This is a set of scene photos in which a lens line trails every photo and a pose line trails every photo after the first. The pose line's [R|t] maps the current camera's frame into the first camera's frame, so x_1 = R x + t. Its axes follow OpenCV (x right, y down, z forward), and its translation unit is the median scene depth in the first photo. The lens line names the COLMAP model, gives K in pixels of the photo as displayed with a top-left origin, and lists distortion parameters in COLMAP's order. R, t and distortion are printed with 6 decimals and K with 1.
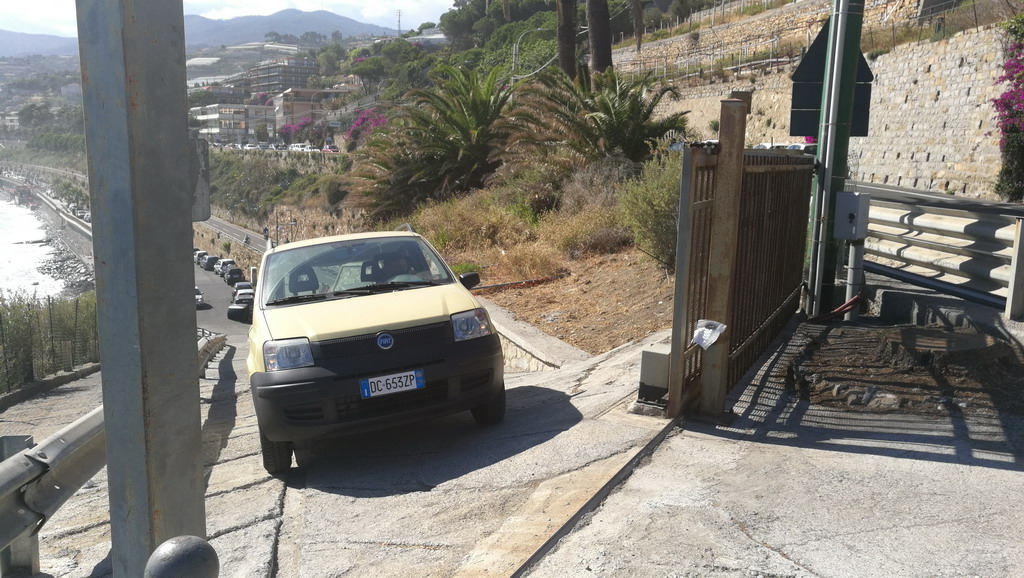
lens RADIAL K [[843.2, 0, 513.0], [0, 843.2, 291.9], [0, 0, 1]] dist [0.037923, -0.036422]
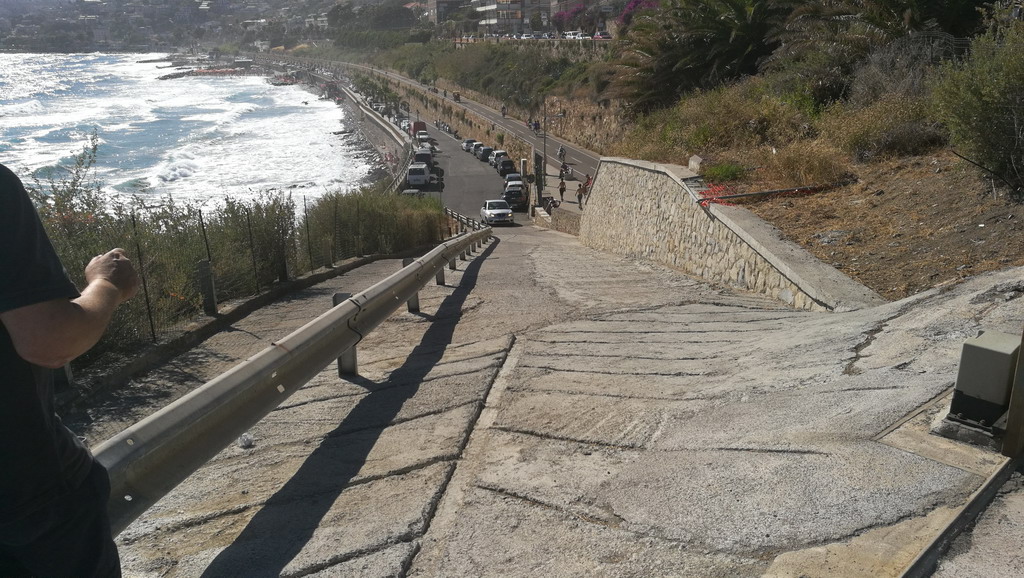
lens RADIAL K [[843.2, 0, 516.7], [0, 843.2, 279.7], [0, 0, 1]] dist [0.037923, -0.036422]
pose [[0.951024, 0.048088, -0.305353, 0.008897], [-0.012363, 0.992952, 0.117868, -0.016836], [0.308869, -0.108320, 0.944916, 0.099837]]
